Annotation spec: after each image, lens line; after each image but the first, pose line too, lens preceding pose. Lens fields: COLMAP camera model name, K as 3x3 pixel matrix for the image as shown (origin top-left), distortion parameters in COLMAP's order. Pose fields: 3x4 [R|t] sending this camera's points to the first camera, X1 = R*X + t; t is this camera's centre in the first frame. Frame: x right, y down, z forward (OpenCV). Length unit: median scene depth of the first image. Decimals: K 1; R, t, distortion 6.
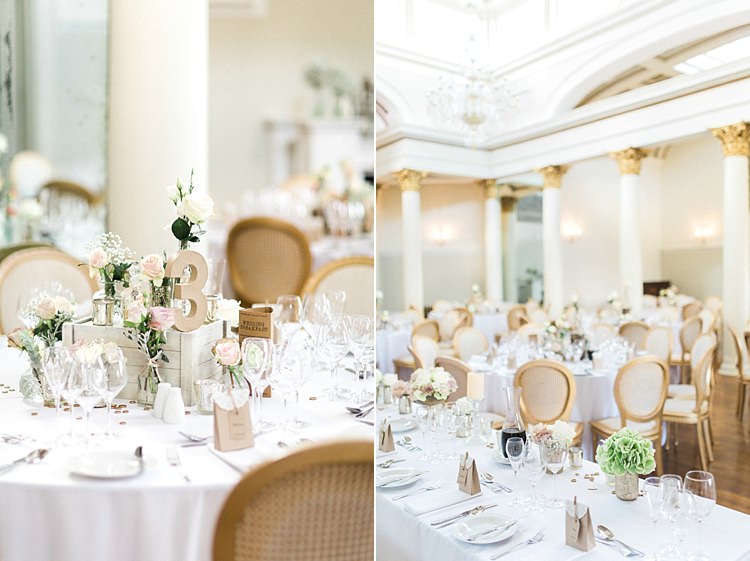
lens RADIAL K [[1782.9, 0, 374.8], [0, 1782.9, 280.5], [0, 0, 1]] dist [0.008763, 0.000000]
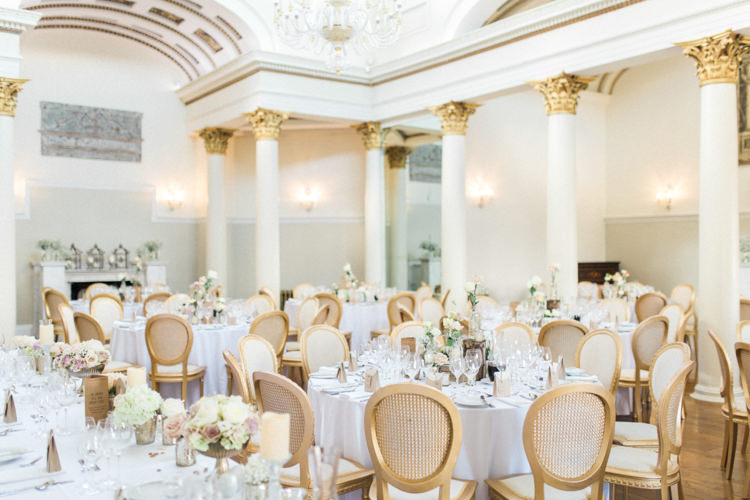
lens RADIAL K [[761.0, 0, 385.2], [0, 761.0, 233.0], [0, 0, 1]] dist [0.009517, 0.000000]
pose [[0.989509, 0.009506, -0.144156, 0.118212], [-0.013760, 0.999498, -0.028542, -0.001427], [0.143812, 0.030226, 0.989143, 0.692059]]
